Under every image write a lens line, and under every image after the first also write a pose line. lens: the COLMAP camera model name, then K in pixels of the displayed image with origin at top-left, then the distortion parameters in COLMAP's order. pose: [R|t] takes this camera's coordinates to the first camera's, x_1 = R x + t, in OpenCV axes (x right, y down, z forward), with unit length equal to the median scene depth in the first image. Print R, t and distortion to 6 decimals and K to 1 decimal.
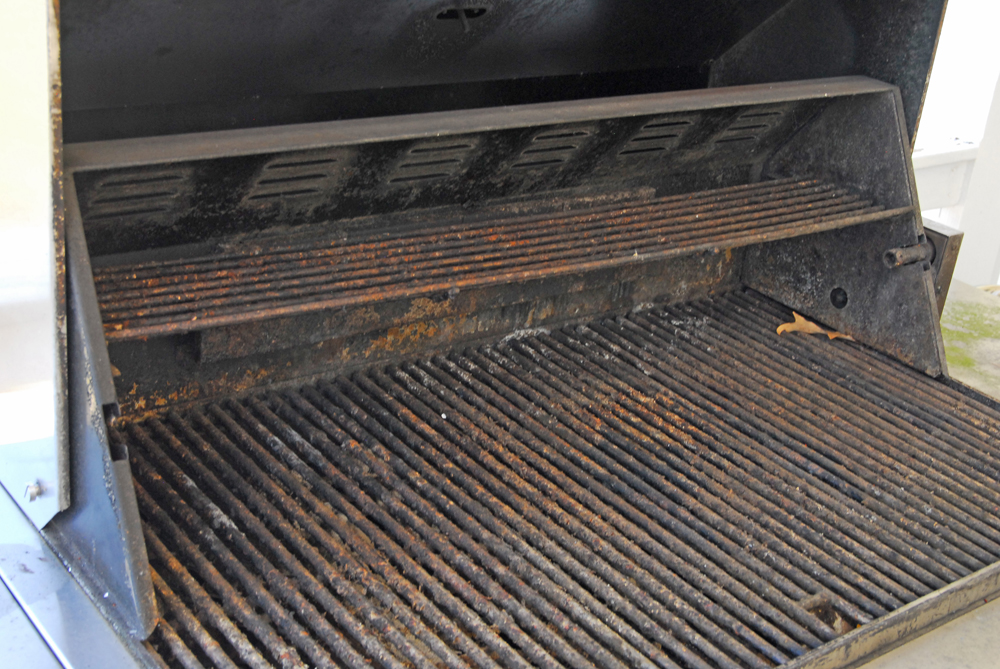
lens RADIAL K [[1359.2, 0, 500.0], [0, 1359.2, 334.5], [0, 0, 1]] dist [-0.007830, -0.028140]
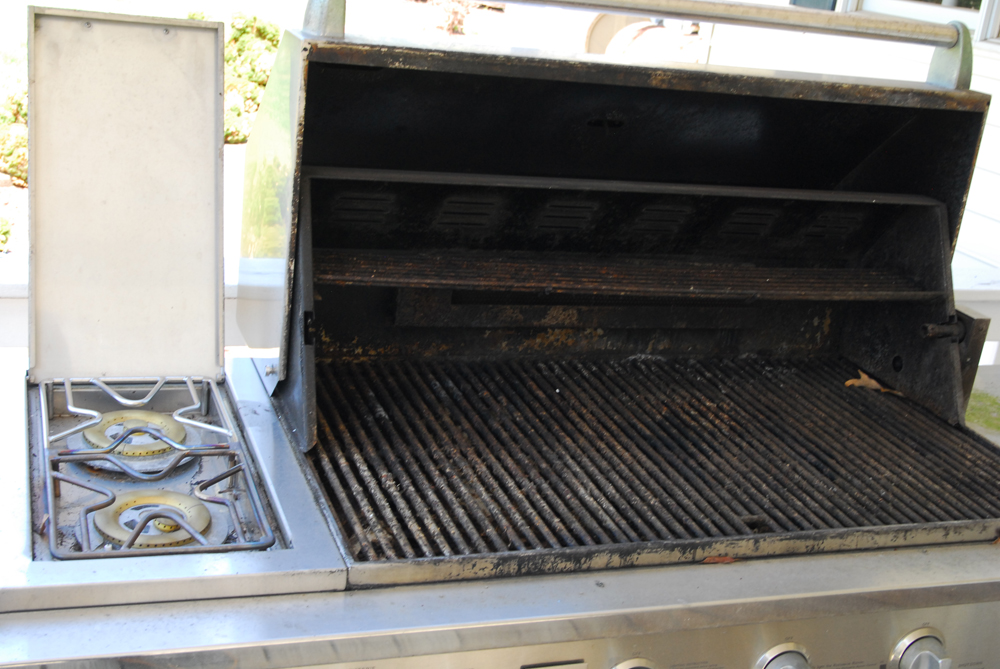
lens RADIAL K [[1303.7, 0, 520.5], [0, 1303.7, 333.0], [0, 0, 1]] dist [-0.008363, 0.018036]
pose [[0.953405, 0.101654, -0.284052, 0.307343], [-0.138026, 0.984181, -0.111069, 0.158052], [0.268268, 0.145100, 0.952354, -0.342676]]
